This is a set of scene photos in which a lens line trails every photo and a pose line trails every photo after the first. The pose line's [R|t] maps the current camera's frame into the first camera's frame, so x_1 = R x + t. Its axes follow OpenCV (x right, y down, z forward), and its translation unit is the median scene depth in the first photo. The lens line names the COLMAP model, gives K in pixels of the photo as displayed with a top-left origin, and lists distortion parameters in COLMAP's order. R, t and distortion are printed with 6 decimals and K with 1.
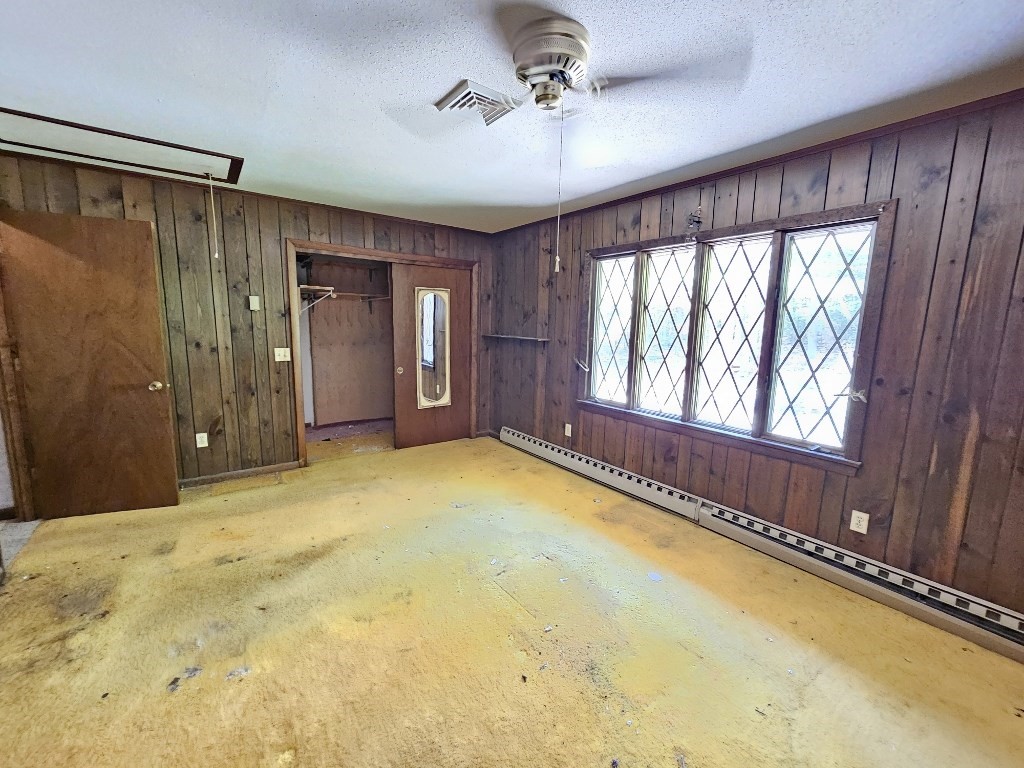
lens RADIAL K [[419.6, 0, 512.1], [0, 419.6, 386.2], [0, 0, 1]] dist [-0.001167, -0.000406]
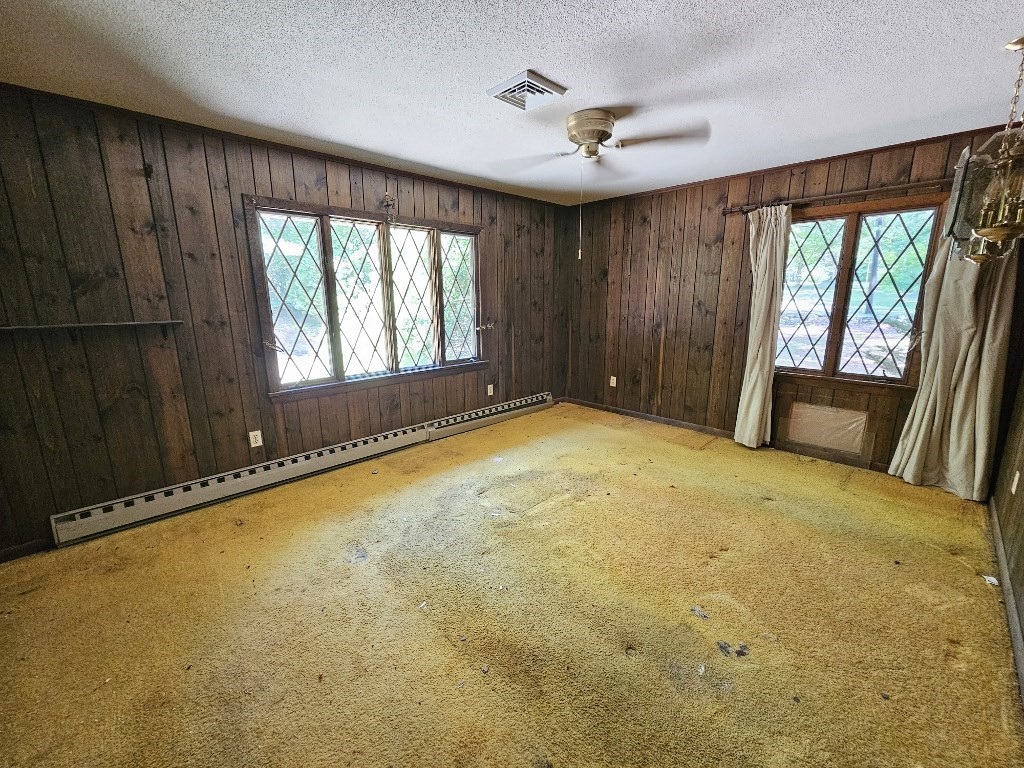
lens RADIAL K [[419.6, 0, 512.1], [0, 419.6, 386.2], [0, 0, 1]] dist [-0.001167, -0.000406]
pose [[-0.130979, -0.236652, 0.962725, -0.747667], [0.153224, 0.954590, 0.255499, -0.127259], [-0.979473, 0.180978, -0.088770, 0.725582]]
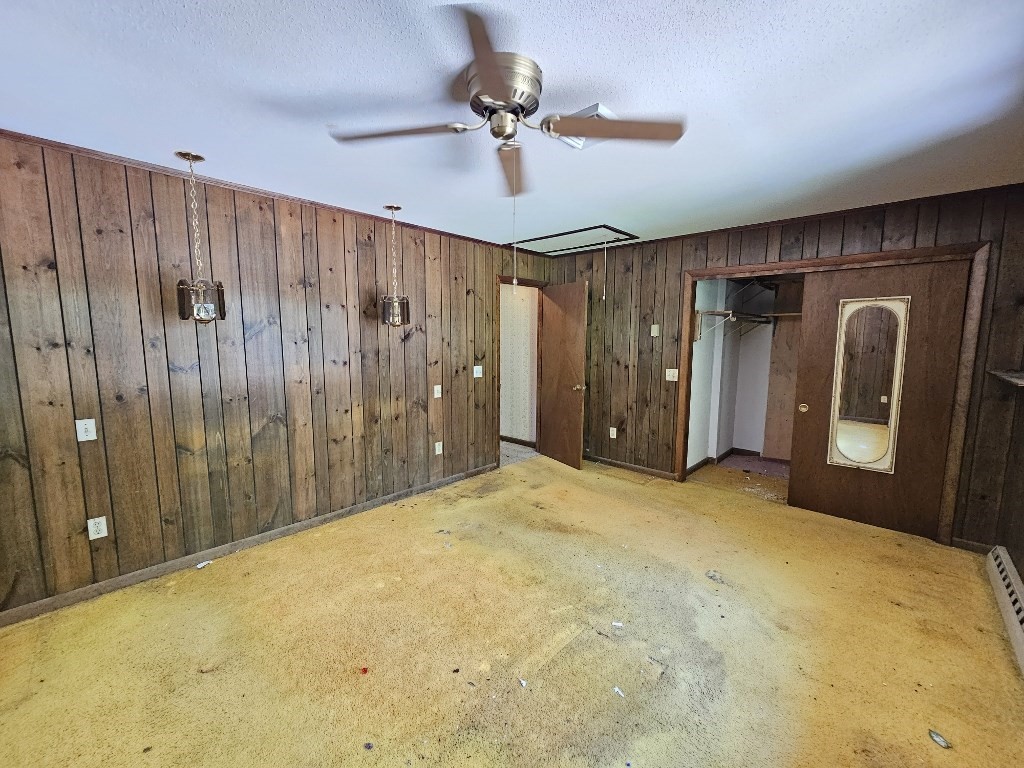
lens RADIAL K [[419.6, 0, 512.1], [0, 419.6, 386.2], [0, 0, 1]] dist [-0.001167, -0.000406]
pose [[0.184585, 0.096280, -0.978089, 0.518763], [-0.150061, 0.986282, 0.068767, -0.065124], [0.971293, 0.134079, 0.196501, 0.407717]]
